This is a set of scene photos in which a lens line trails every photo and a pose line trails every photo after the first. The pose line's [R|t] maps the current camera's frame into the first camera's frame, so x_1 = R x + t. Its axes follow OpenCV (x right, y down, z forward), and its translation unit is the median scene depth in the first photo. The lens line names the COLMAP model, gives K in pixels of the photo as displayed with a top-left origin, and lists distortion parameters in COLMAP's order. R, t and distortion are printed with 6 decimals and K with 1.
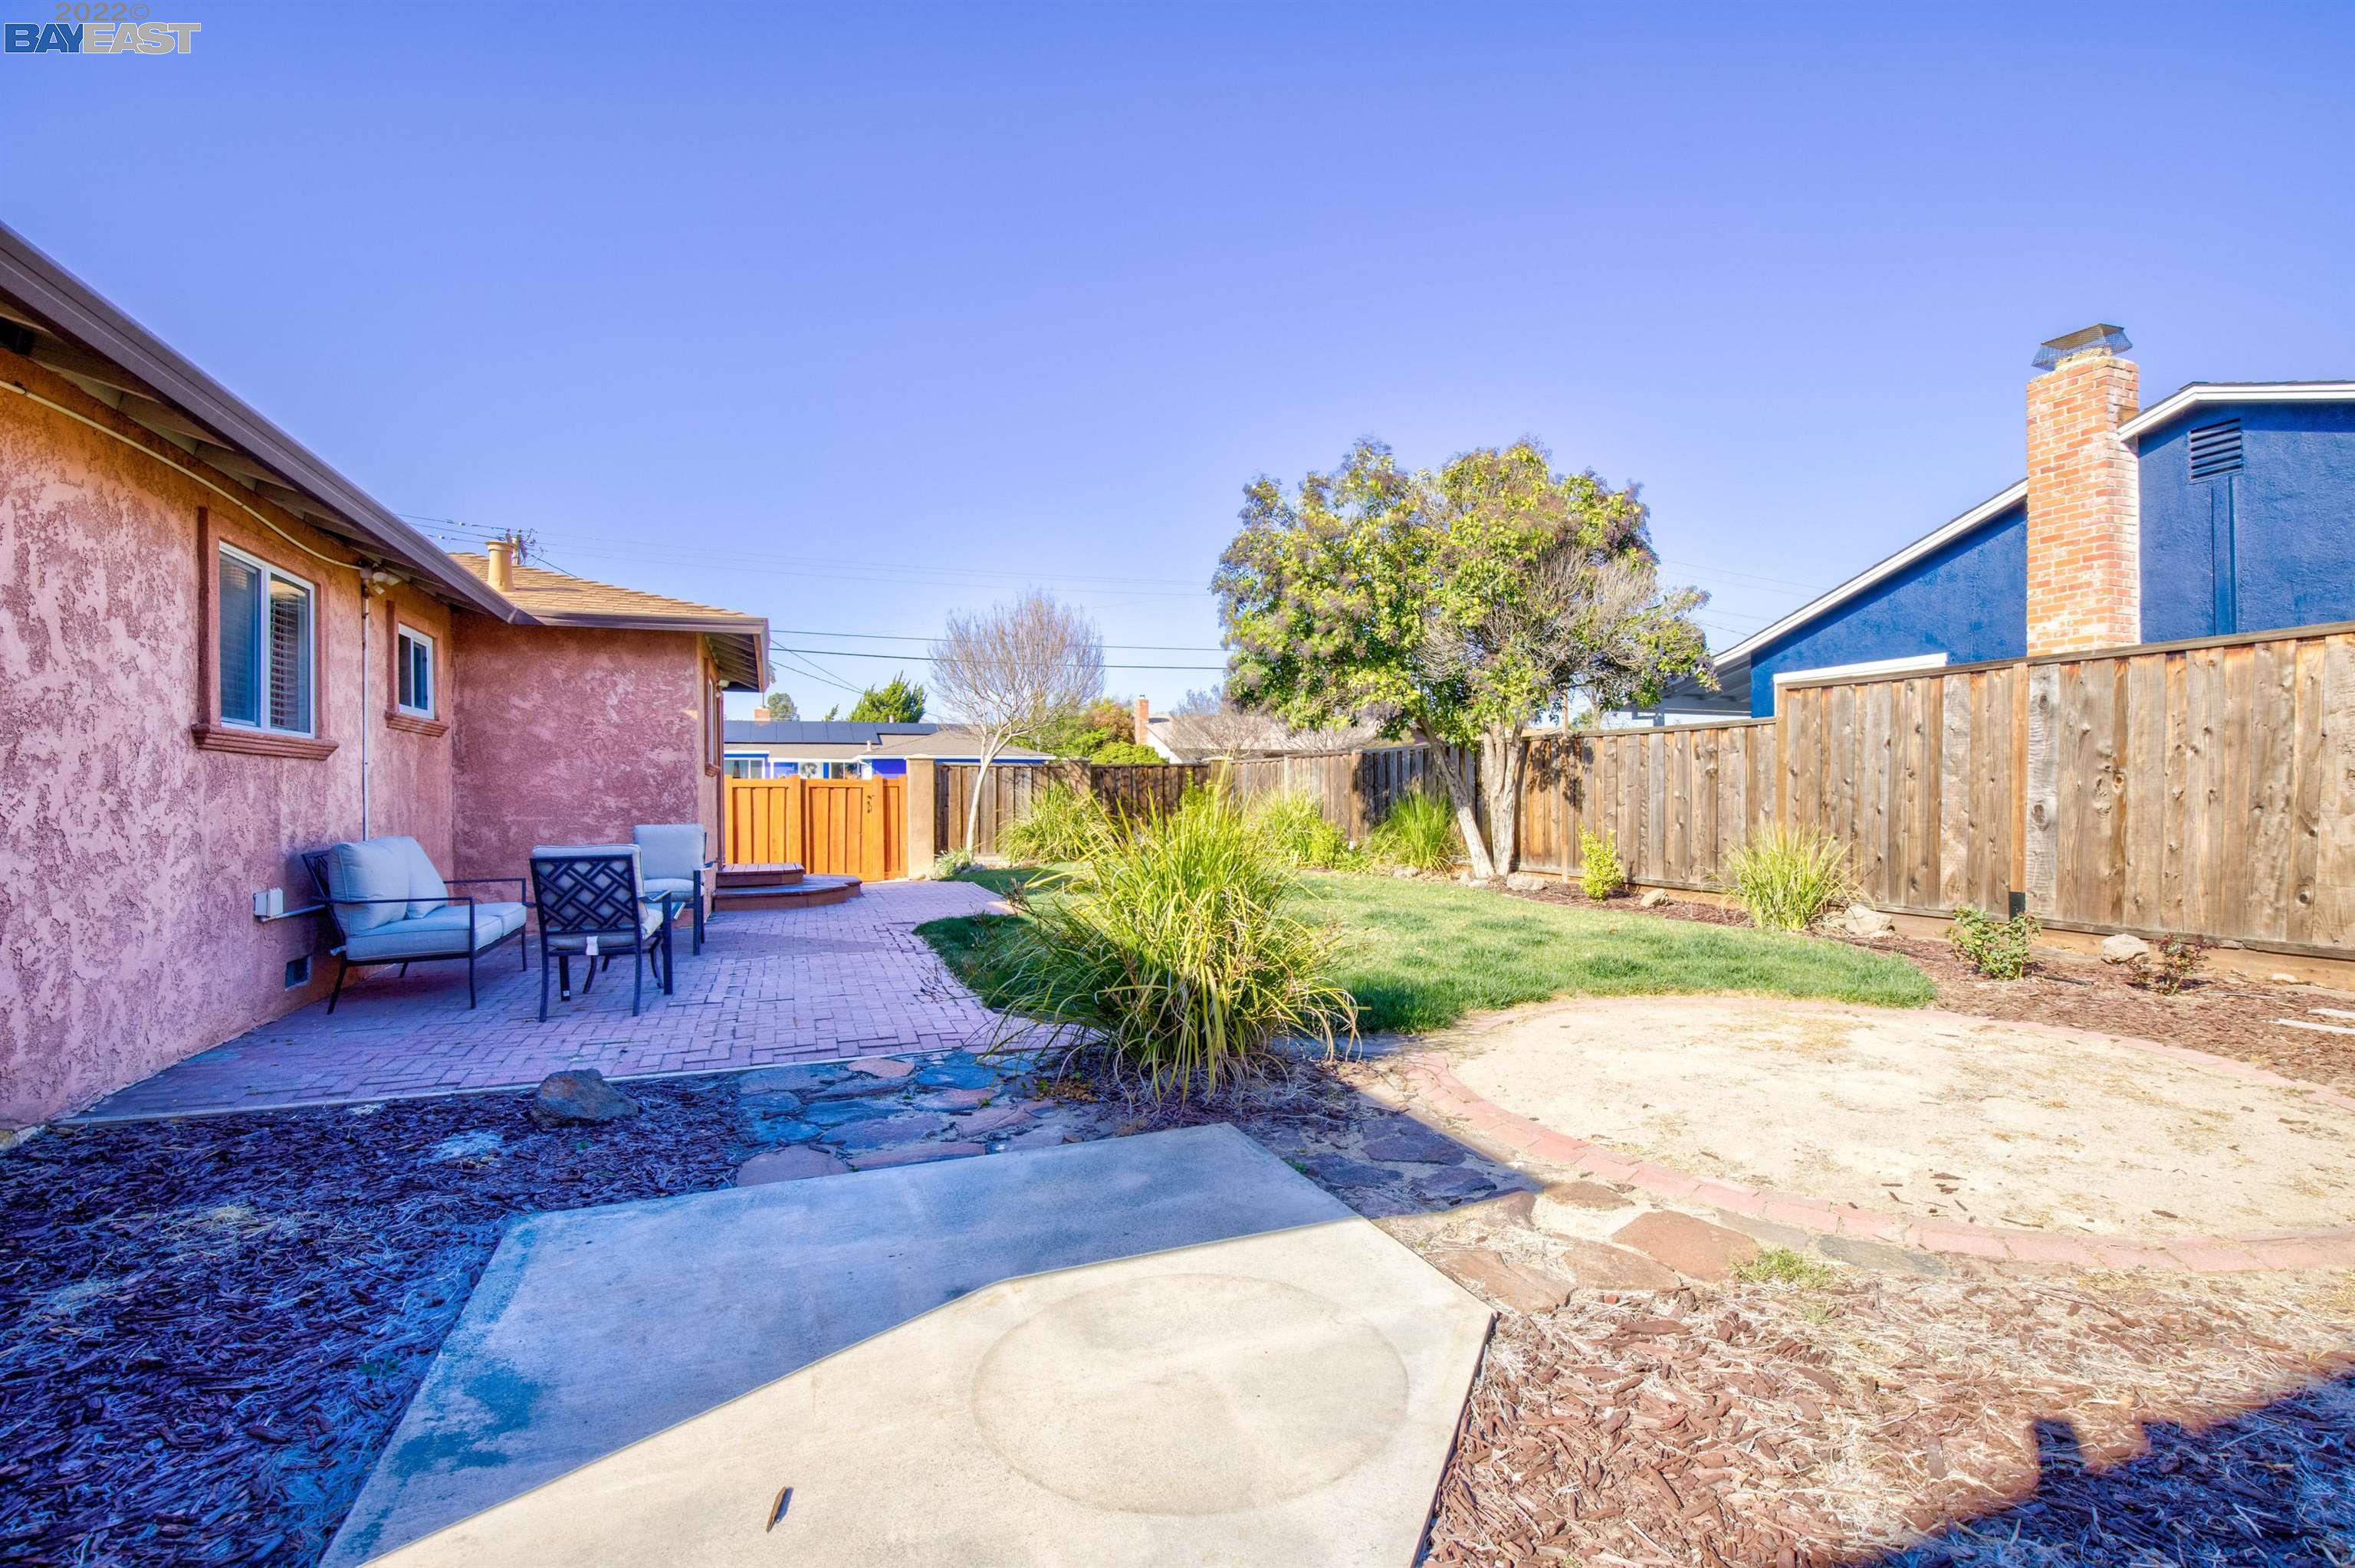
lens RADIAL K [[1086.0, 0, 1189.1], [0, 1086.0, 791.9], [0, 0, 1]] dist [-0.002144, 0.000897]
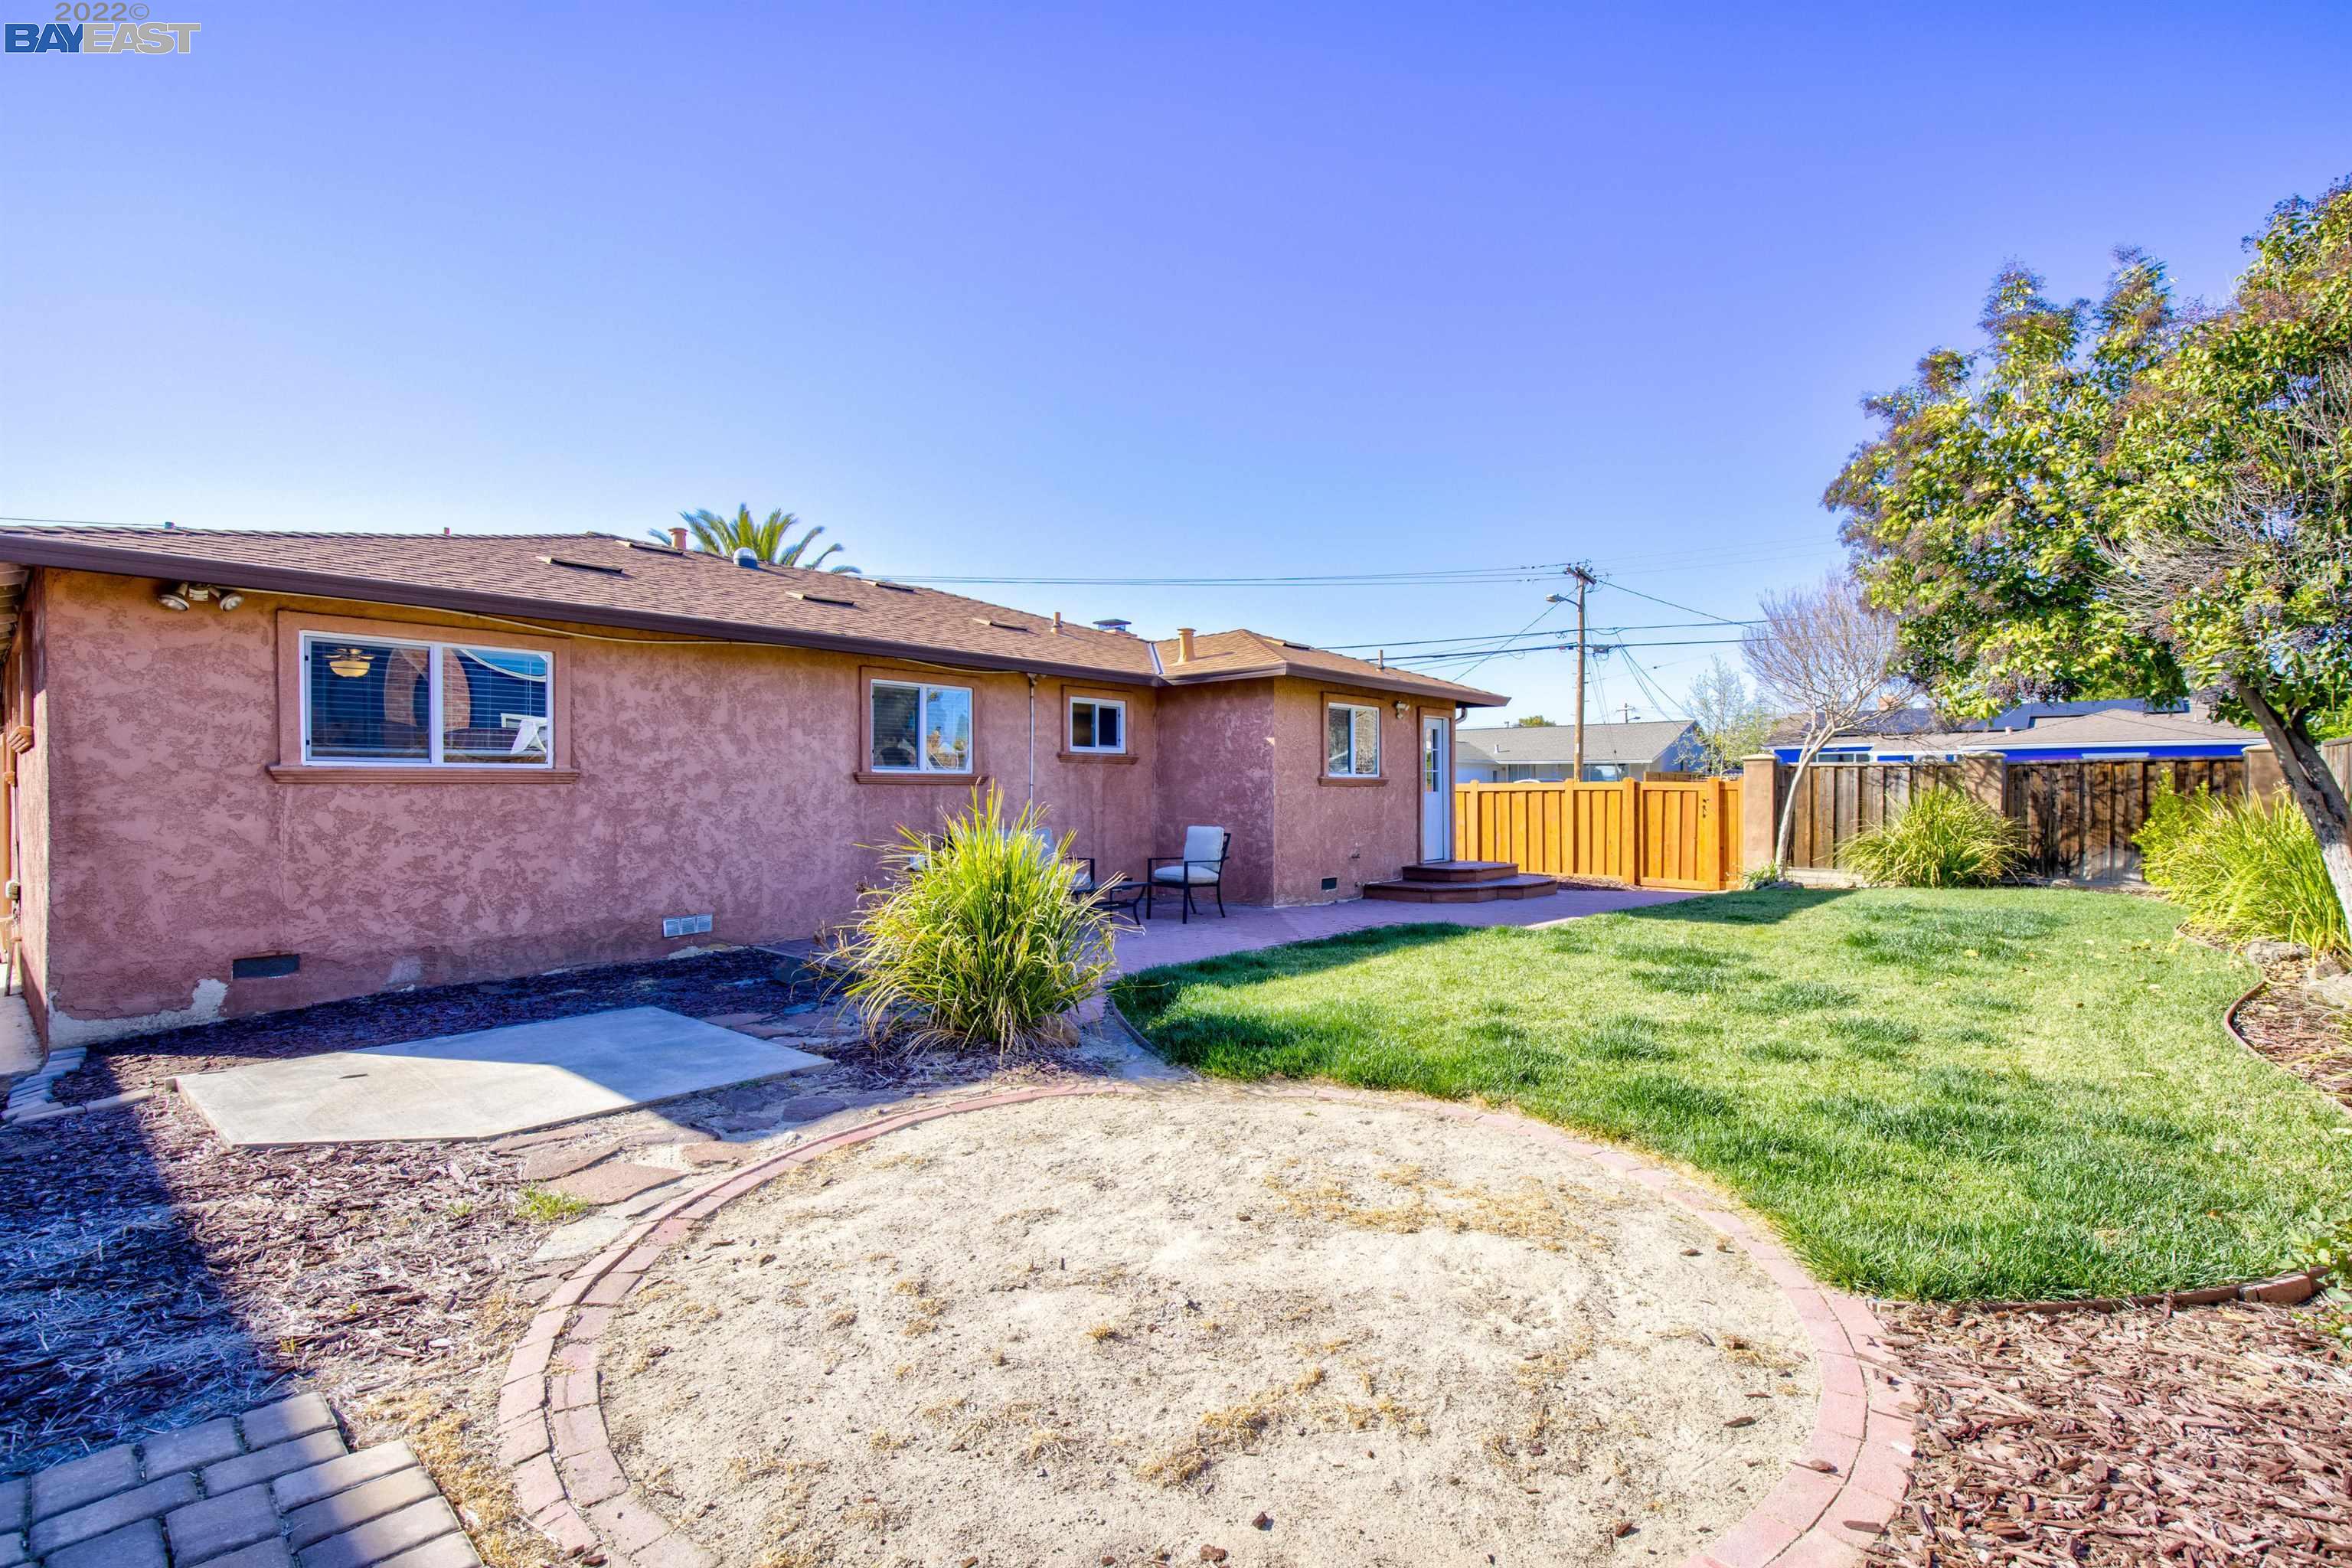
lens RADIAL K [[1084.8, 0, 1192.0], [0, 1084.8, 783.6], [0, 0, 1]] dist [-0.002144, 0.000897]
pose [[0.457199, 0.004306, -0.889354, 0.707744], [-0.001115, 0.999990, 0.004269, -0.029033], [0.889364, -0.000960, 0.457199, 0.365434]]
